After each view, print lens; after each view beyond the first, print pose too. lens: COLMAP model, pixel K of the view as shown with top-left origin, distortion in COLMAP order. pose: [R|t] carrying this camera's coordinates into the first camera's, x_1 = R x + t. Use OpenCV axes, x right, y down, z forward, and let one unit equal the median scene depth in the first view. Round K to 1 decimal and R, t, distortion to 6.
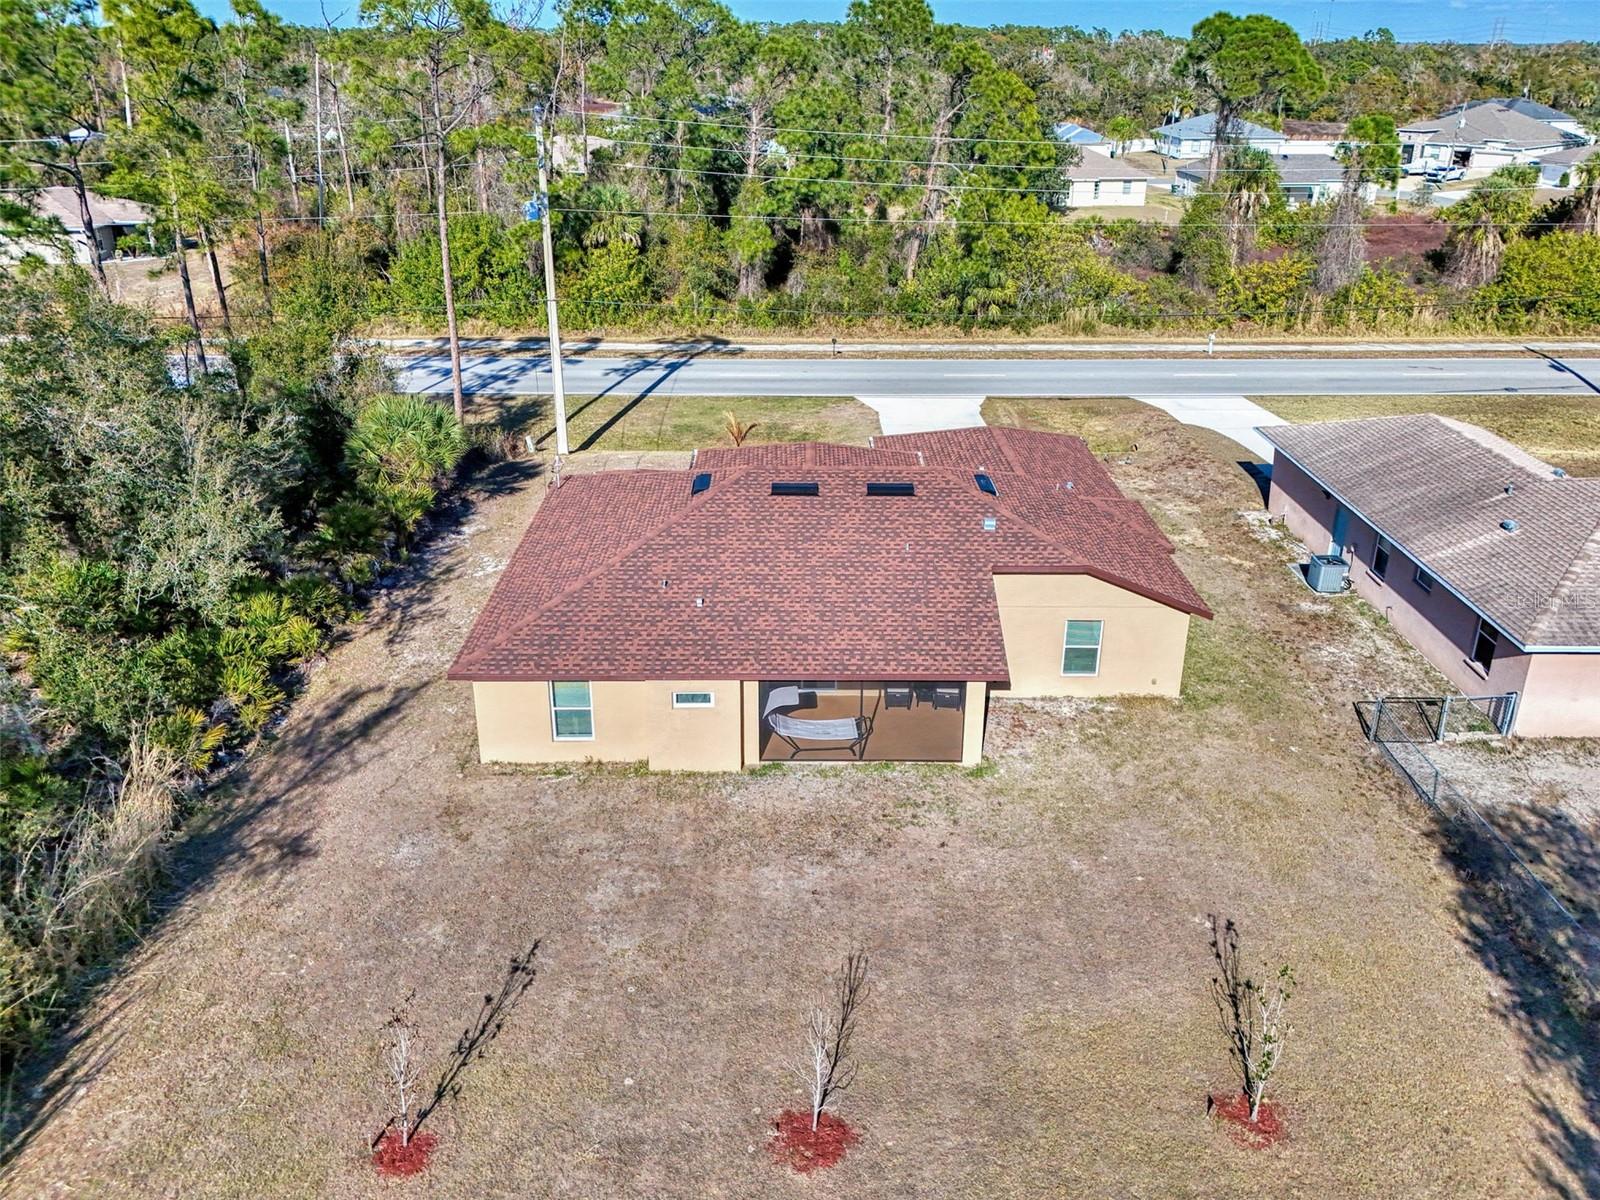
lens RADIAL K [[1196.2, 0, 796.3], [0, 1196.2, 546.8], [0, 0, 1]] dist [0.051957, -0.047848]
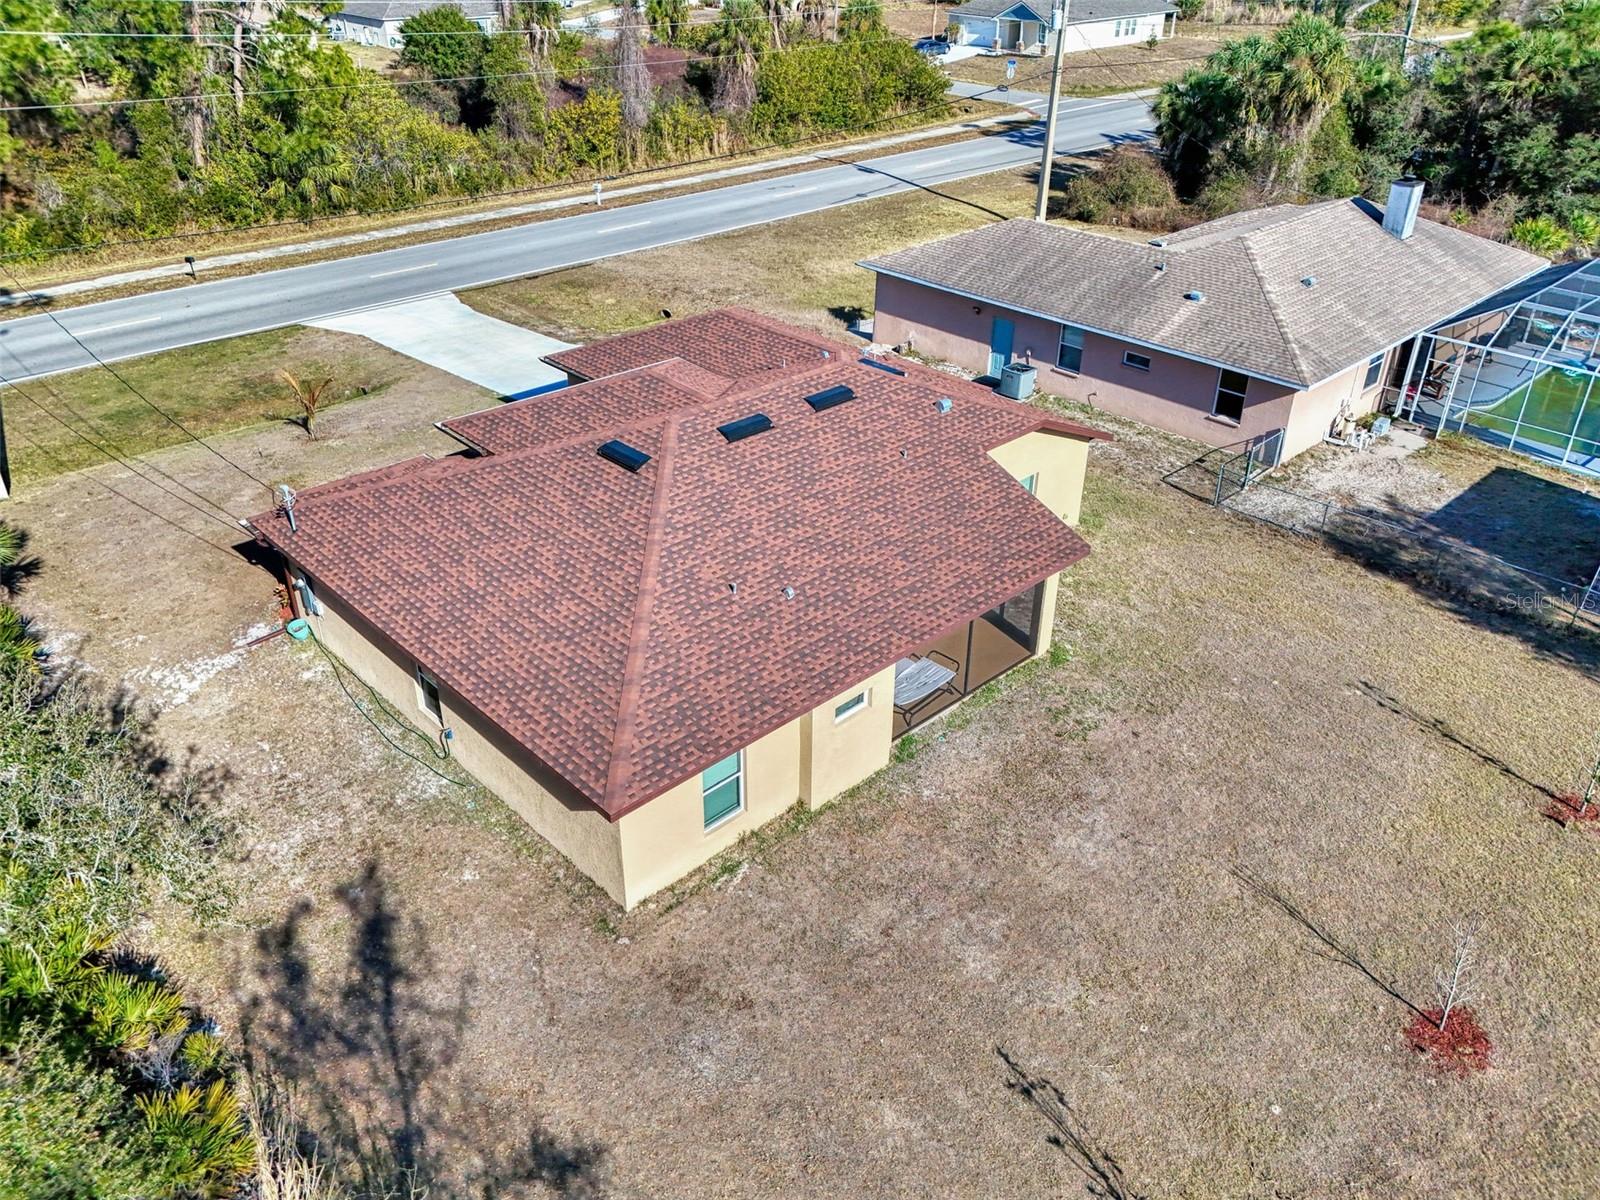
lens RADIAL K [[1206.9, 0, 803.3], [0, 1206.9, 576.0], [0, 0, 1]] dist [0.033804, -0.005670]
pose [[0.725130, -0.339346, 0.599192, -0.495841], [0.256976, 0.940637, 0.221733, -0.124905], [-0.638866, -0.006807, 0.769288, 0.349333]]
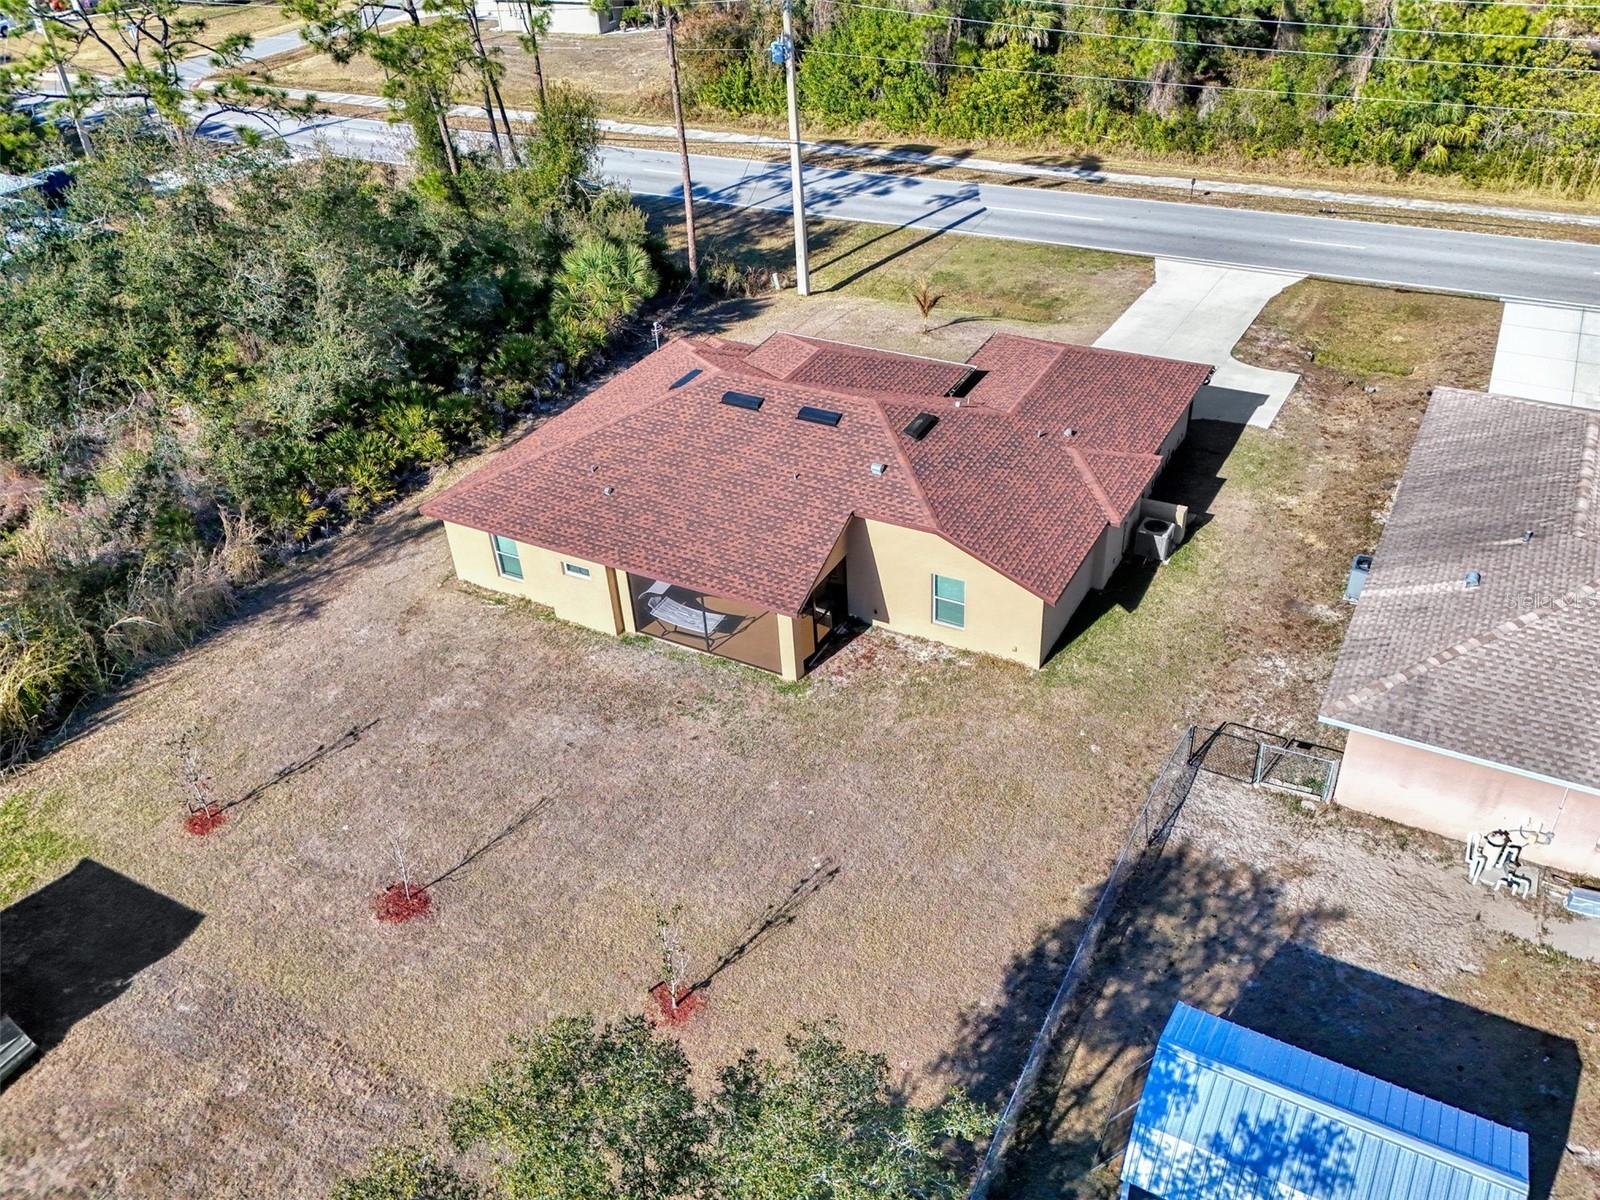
lens RADIAL K [[1266.2, 0, 800.0], [0, 1266.2, 600.0], [0, 0, 1]] dist [0.057399, -0.062464]
pose [[0.869920, 0.234738, -0.433748, 0.592113], [-0.132210, 0.958272, 0.253446, -0.174828], [0.475142, -0.163132, 0.864655, -0.007963]]
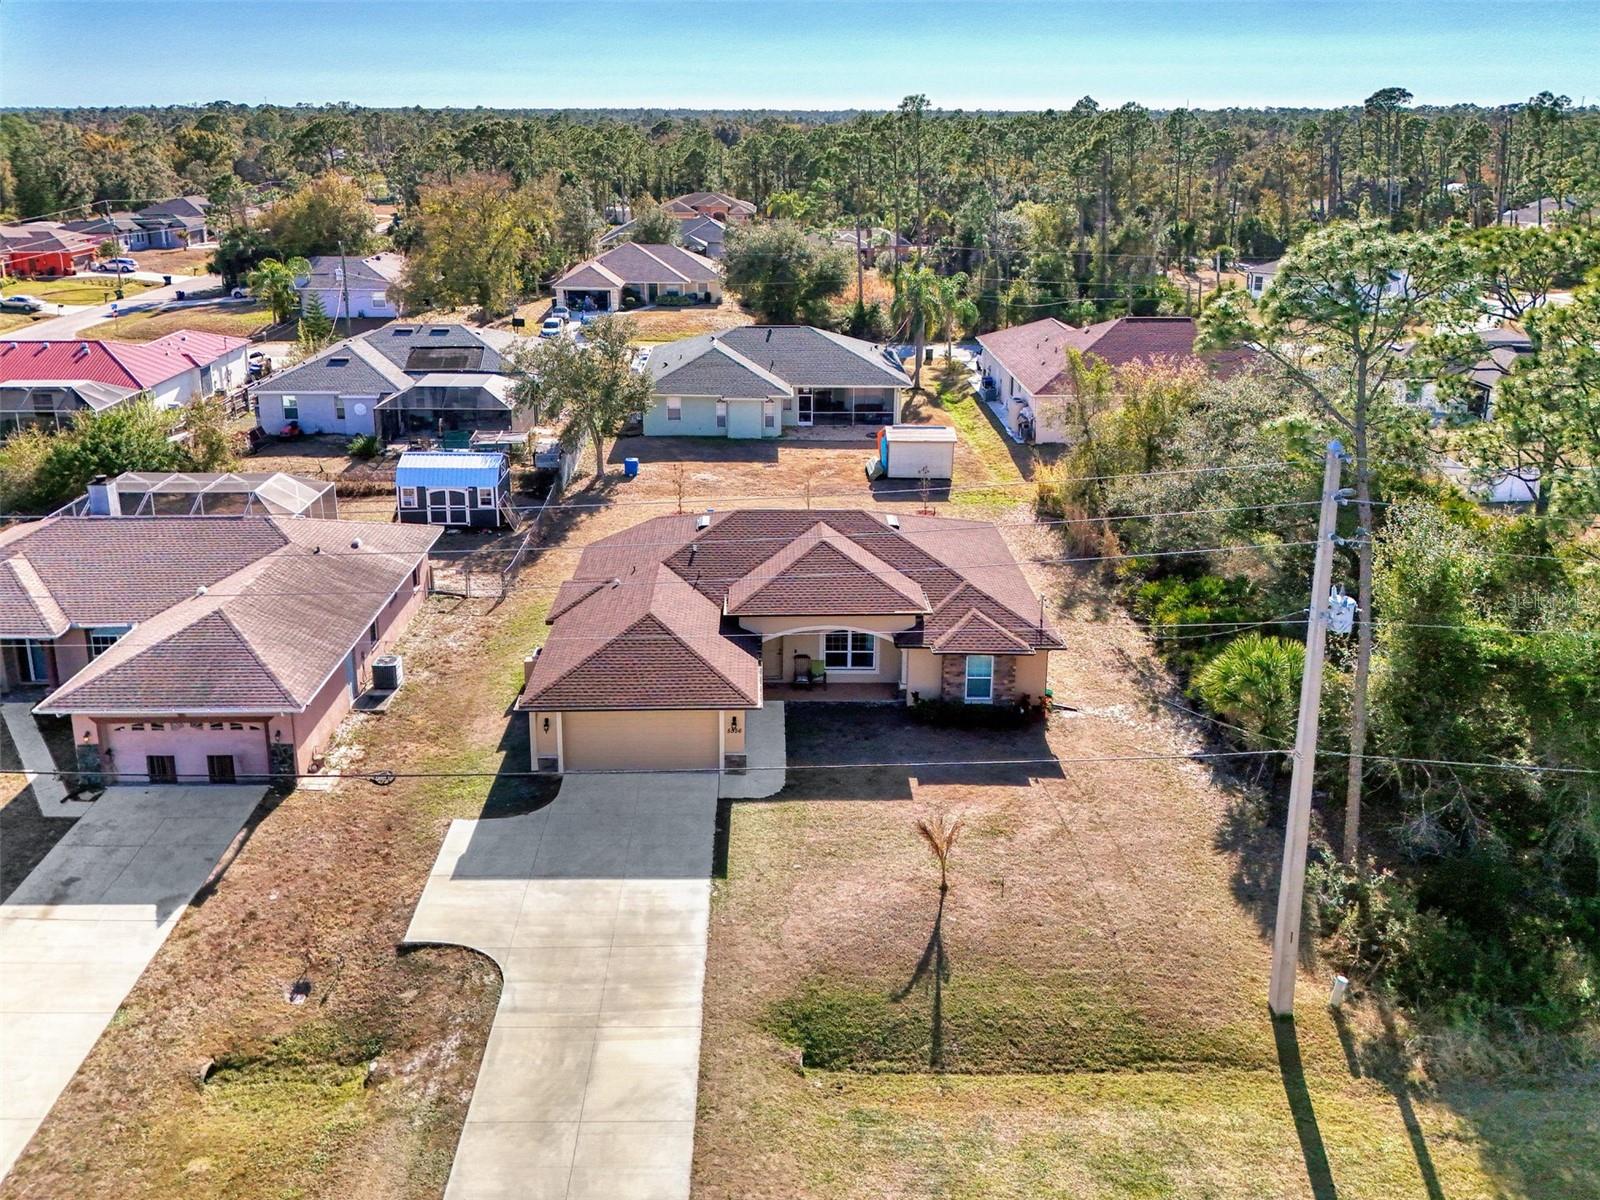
lens RADIAL K [[1266.2, 0, 800.0], [0, 1266.2, 600.0], [0, 0, 1]] dist [0.057399, -0.062464]
pose [[-0.999719, 0.013280, -0.019620, 0.068924], [-0.003428, 0.738335, 0.674426, -1.065584], [0.023442, 0.674304, -0.738082, 2.268604]]
